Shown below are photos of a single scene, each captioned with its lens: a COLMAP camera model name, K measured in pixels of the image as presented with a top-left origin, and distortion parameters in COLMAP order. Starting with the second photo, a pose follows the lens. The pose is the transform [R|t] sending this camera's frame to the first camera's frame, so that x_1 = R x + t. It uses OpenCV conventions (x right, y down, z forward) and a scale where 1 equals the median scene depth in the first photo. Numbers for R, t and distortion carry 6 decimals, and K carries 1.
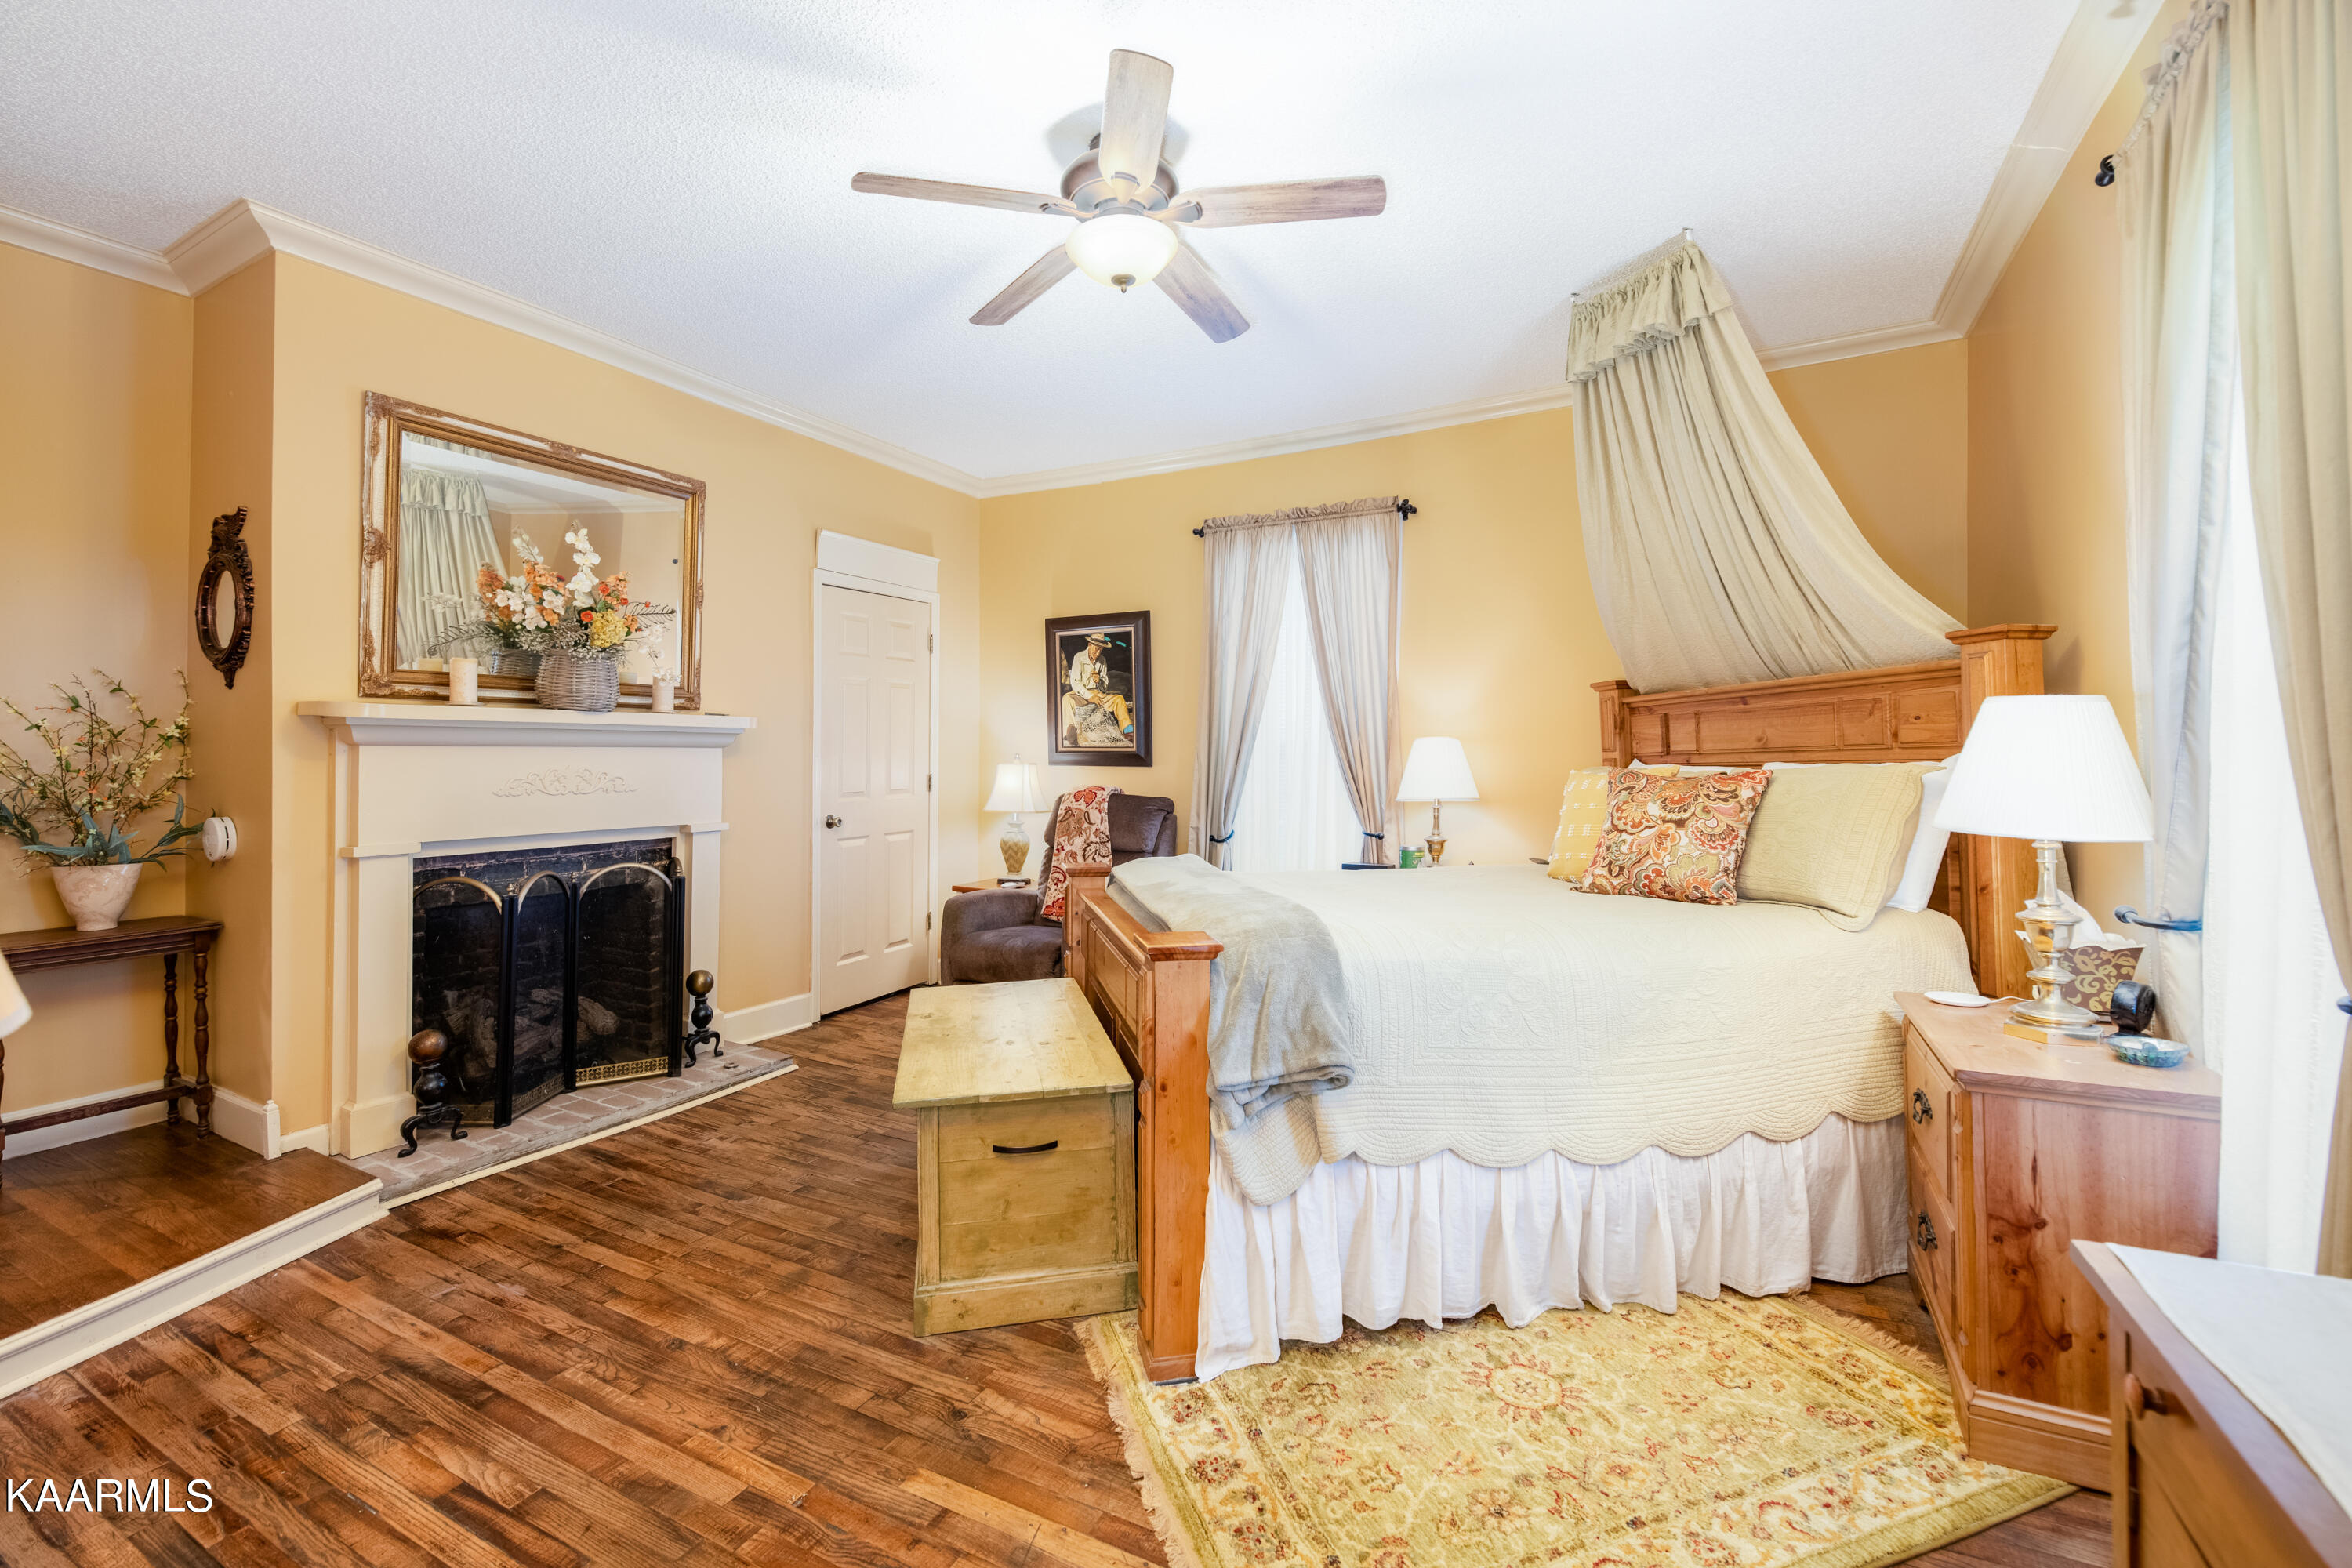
lens RADIAL K [[1007.8, 0, 1175.2], [0, 1007.8, 773.2], [0, 0, 1]] dist [-0.001463, -0.002091]
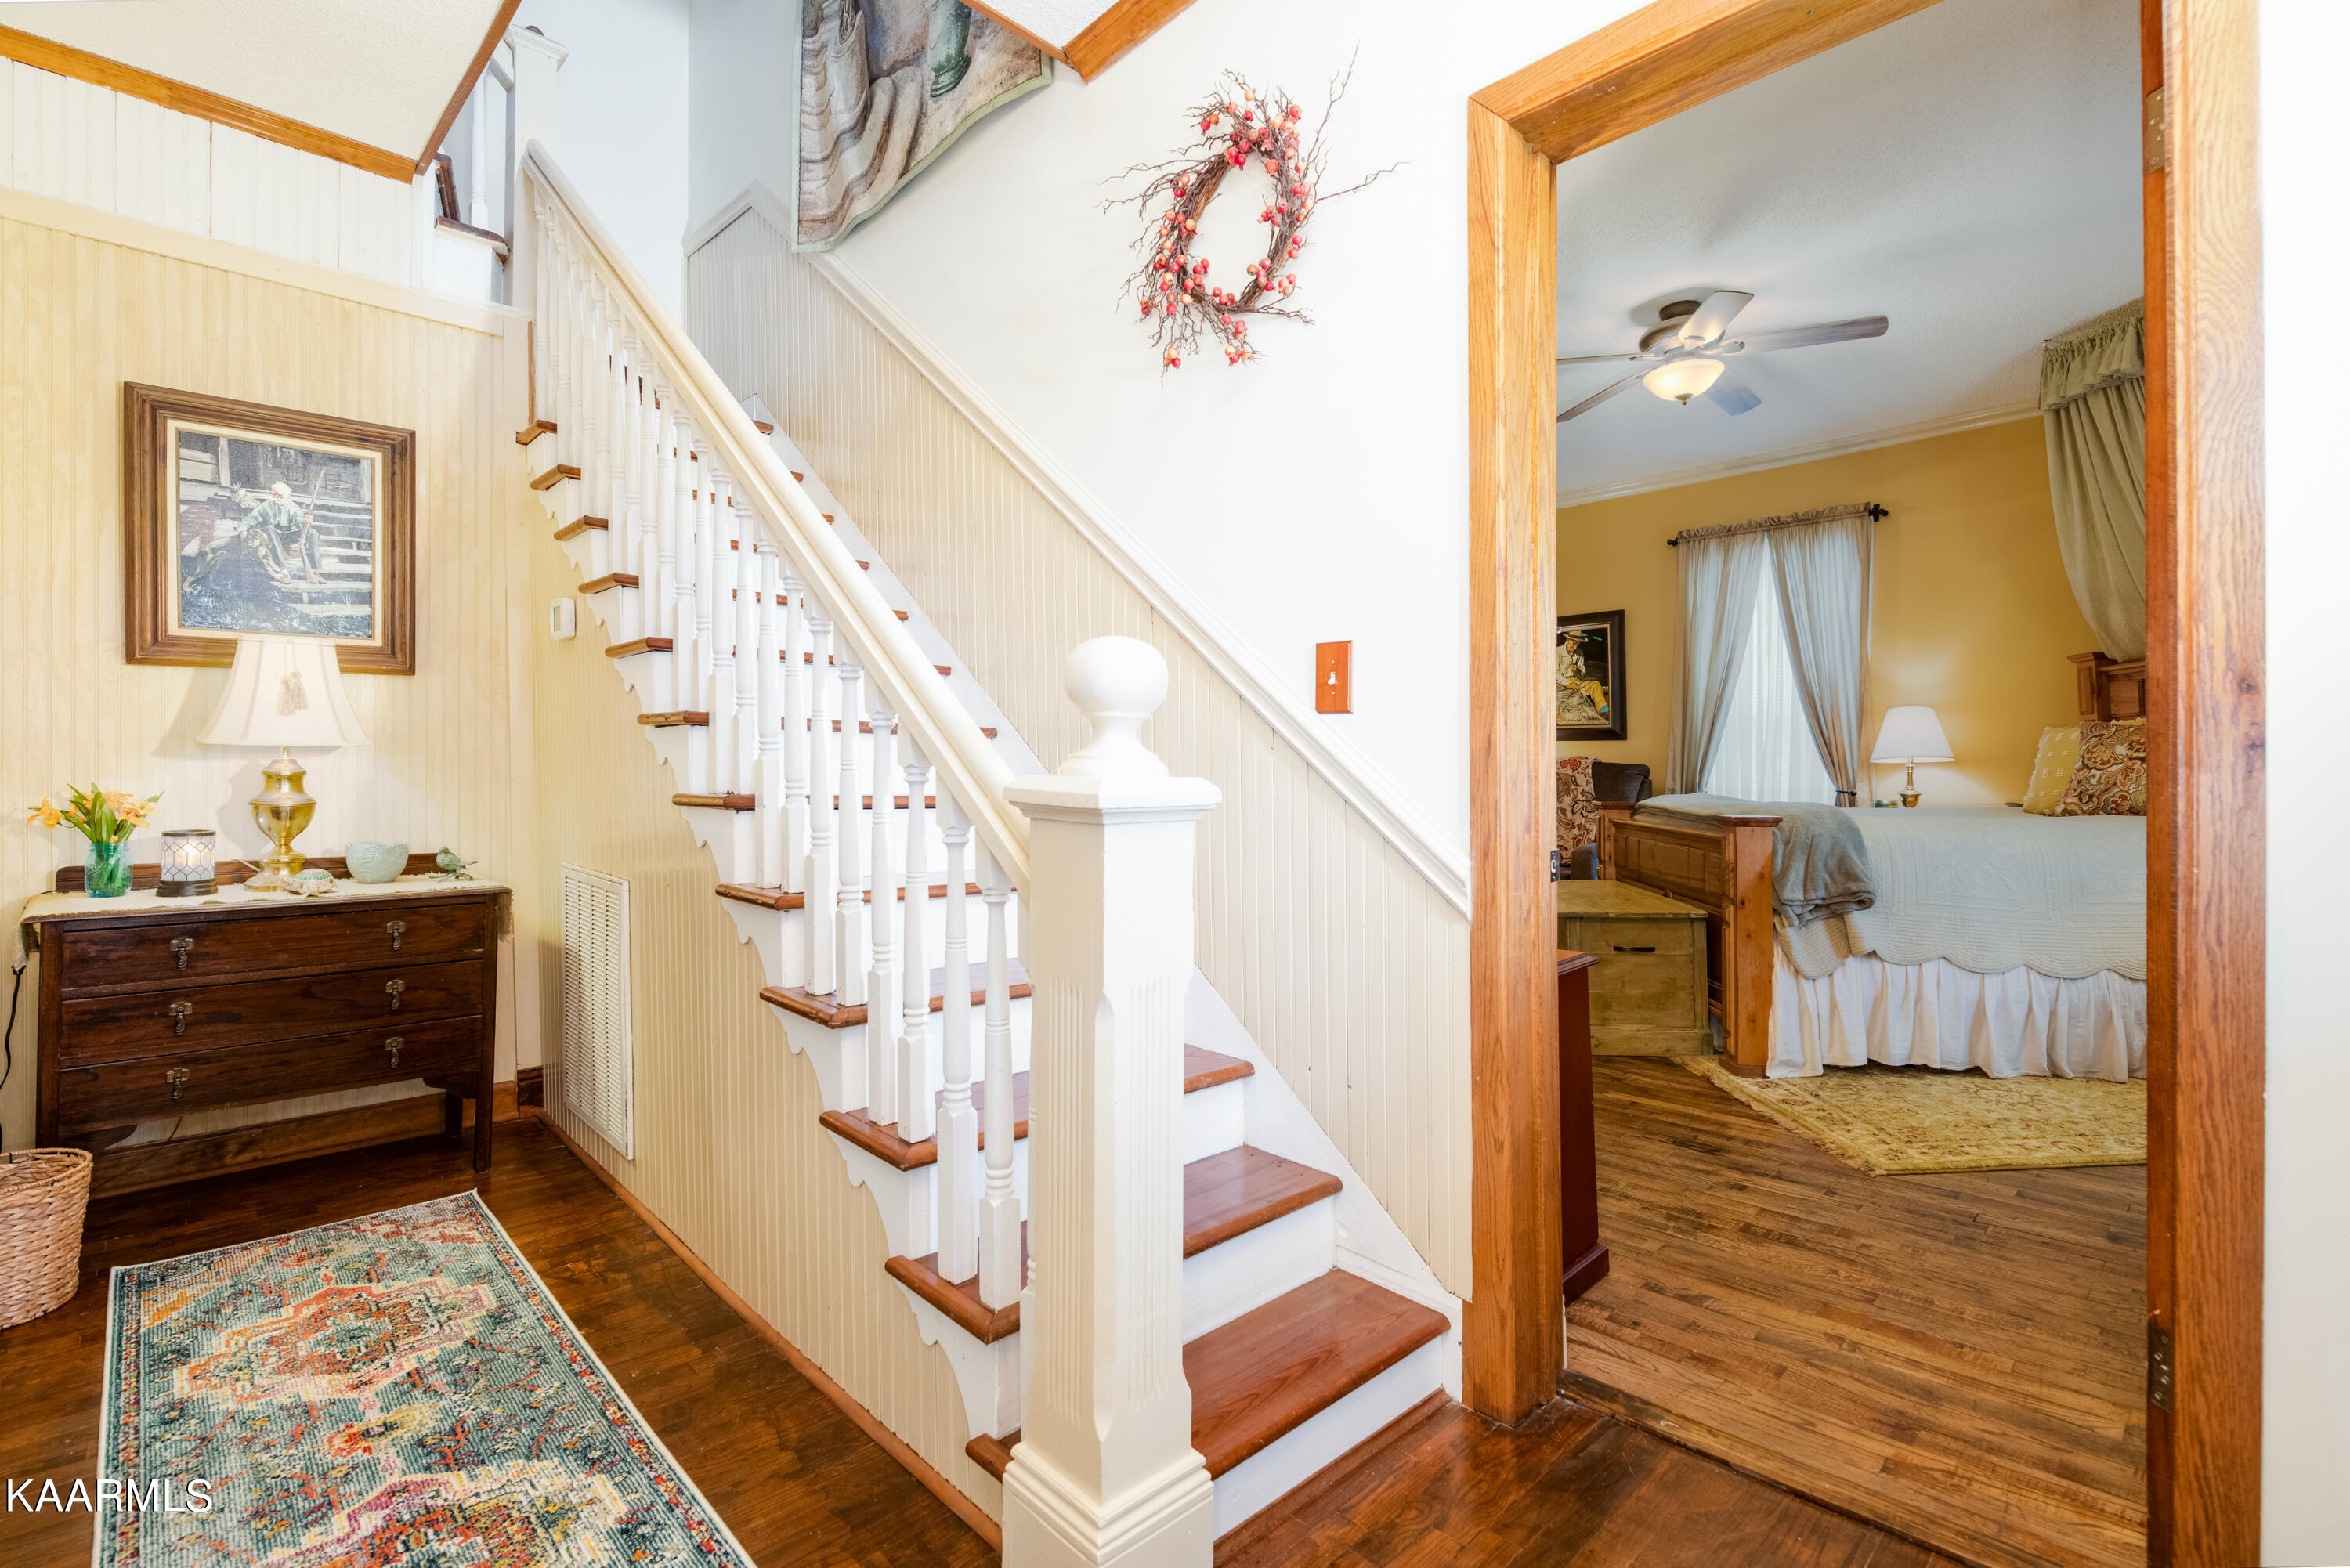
lens RADIAL K [[1073.4, 0, 1164.9], [0, 1073.4, 774.3], [0, 0, 1]] dist [-0.005484, -0.002195]
pose [[0.947412, 0.000935, -0.320015, -0.306310], [-0.003905, 0.999955, -0.008642, 0.106613], [0.319992, 0.009437, 0.947373, -0.853472]]
